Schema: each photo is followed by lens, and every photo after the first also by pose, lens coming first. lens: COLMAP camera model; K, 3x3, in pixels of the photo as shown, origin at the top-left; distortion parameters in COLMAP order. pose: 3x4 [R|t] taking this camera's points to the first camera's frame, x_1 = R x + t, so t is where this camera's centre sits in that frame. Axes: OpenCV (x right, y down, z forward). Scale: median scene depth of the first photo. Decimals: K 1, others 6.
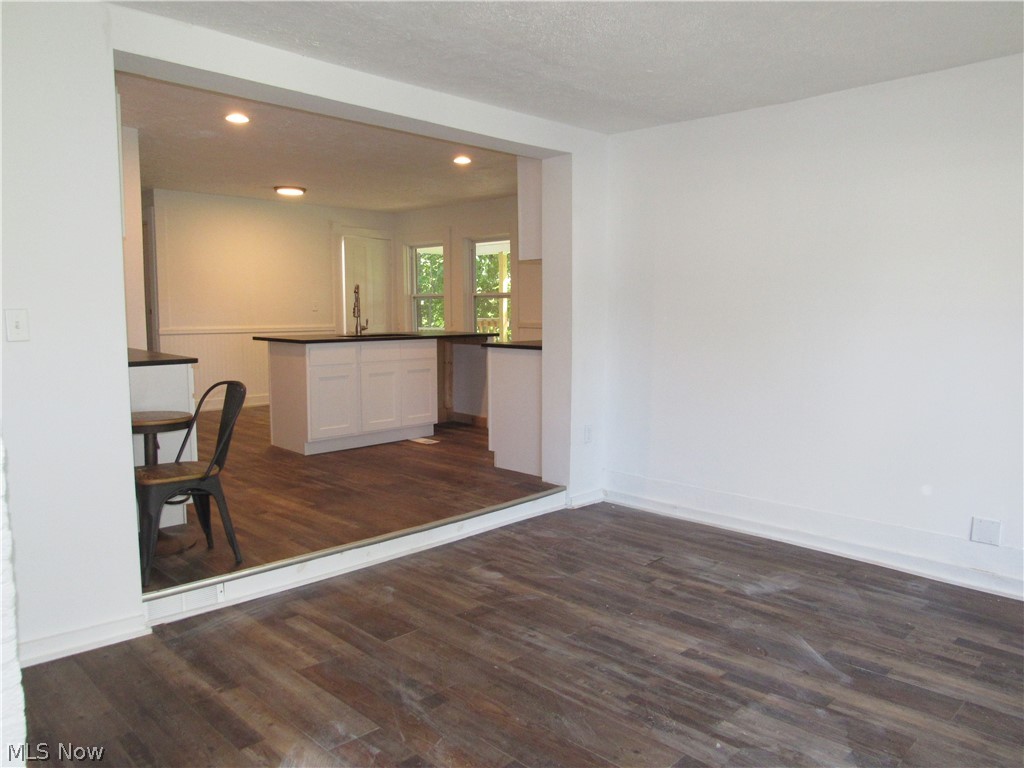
lens RADIAL K [[726.1, 0, 515.8], [0, 726.1, 384.7], [0, 0, 1]] dist [-0.046531, 0.019131]
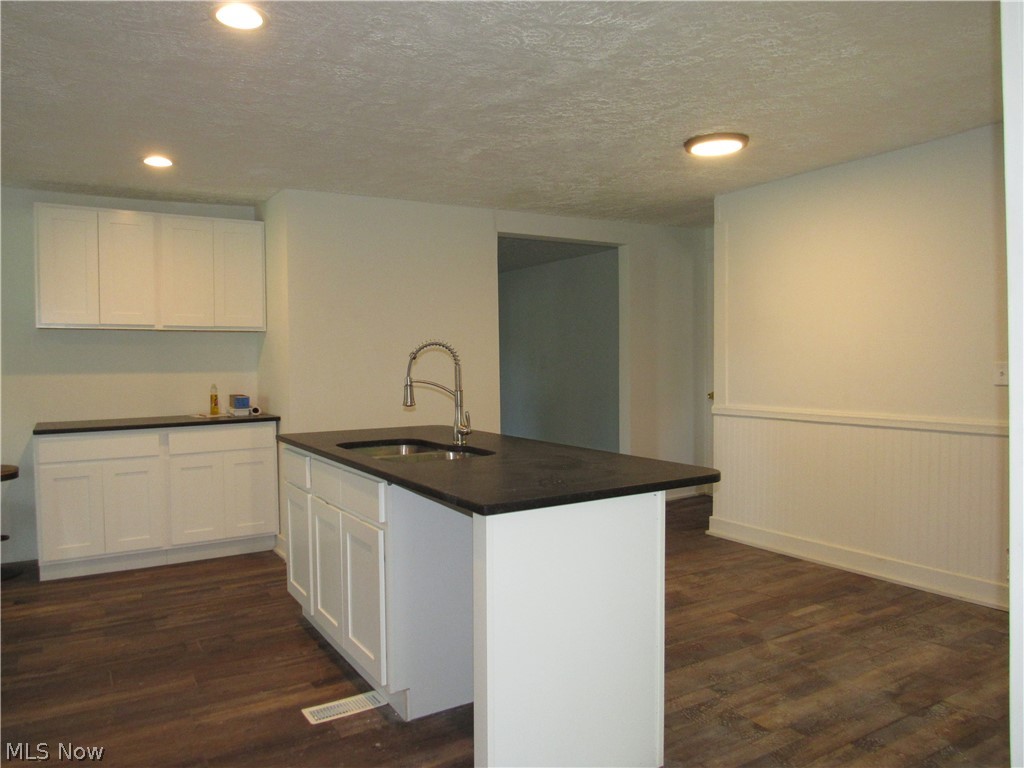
lens RADIAL K [[726.1, 0, 520.1], [0, 726.1, 386.1], [0, 0, 1]] dist [-0.046531, 0.019131]
pose [[-0.238354, 0.032675, -0.970628, 0.436528], [-0.090582, 0.994329, 0.055717, -0.256410], [0.966945, 0.101202, -0.234043, 2.153436]]
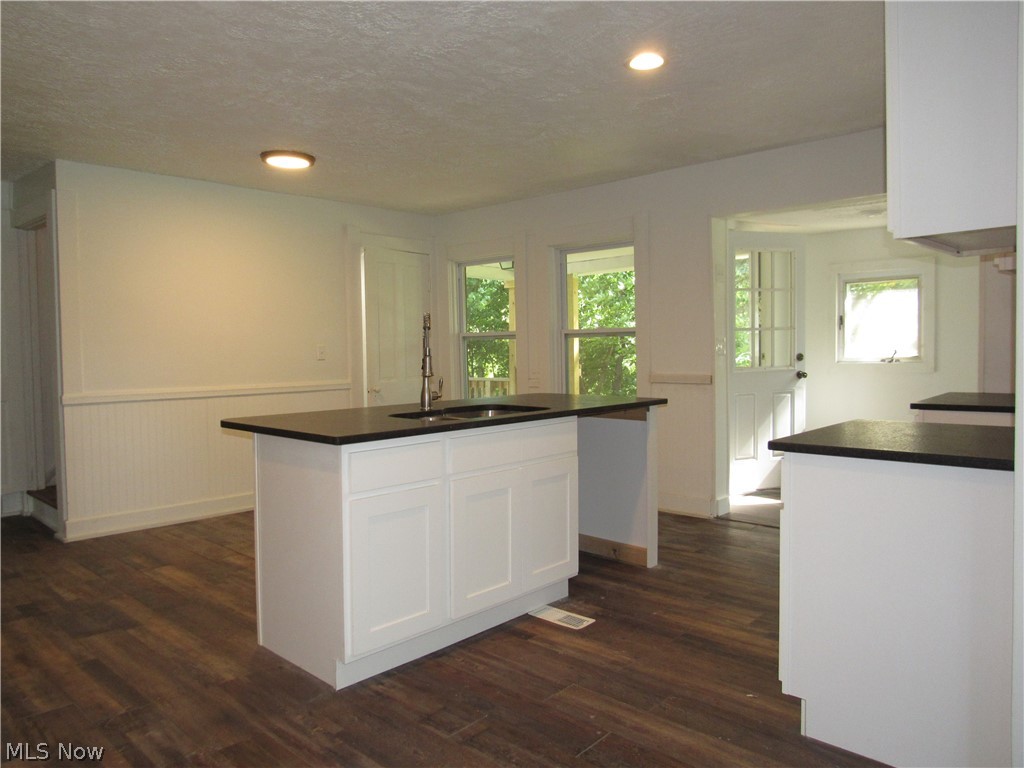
lens RADIAL K [[726.1, 0, 502.5], [0, 726.1, 383.9], [0, 0, 1]] dist [-0.046531, 0.019131]
pose [[0.999799, -0.014187, 0.014157, -0.321531], [0.014955, 0.998338, -0.055651, -0.108541], [-0.013344, 0.055852, 0.998350, 0.906429]]
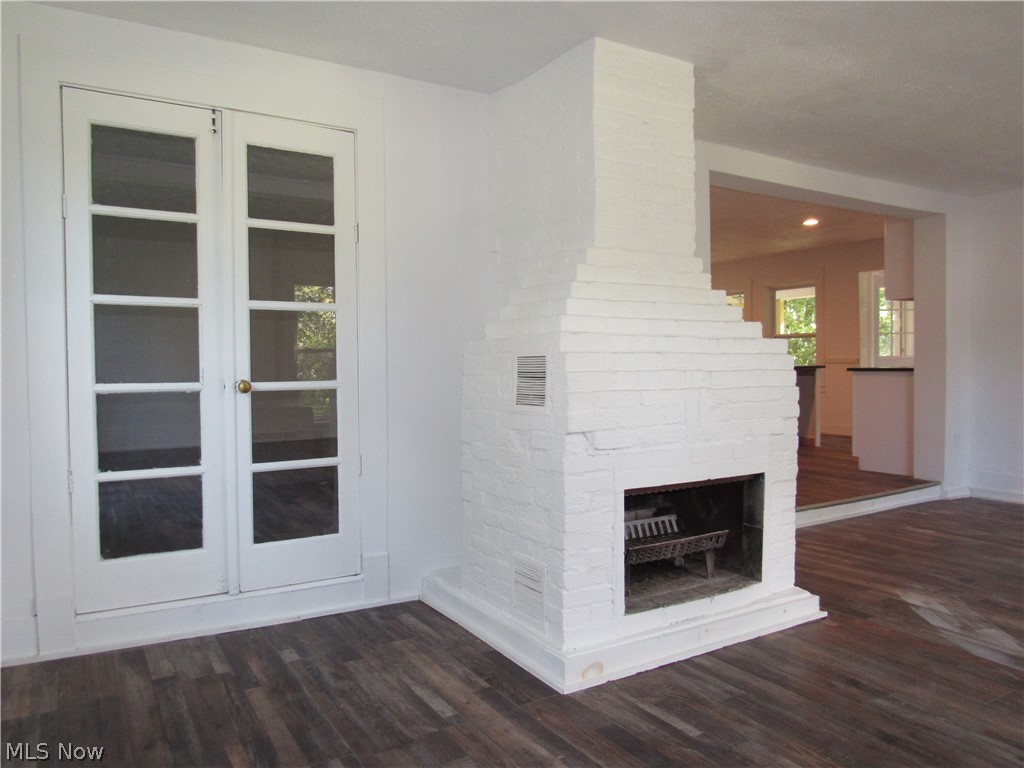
lens RADIAL K [[726.1, 0, 502.7], [0, 726.1, 388.6], [0, 0, 1]] dist [-0.046531, 0.019131]
pose [[0.967111, 0.000343, -0.254355, -0.470310], [-0.017662, 0.997676, -0.065809, 0.105763], [0.253741, 0.068137, 0.964869, -0.503167]]
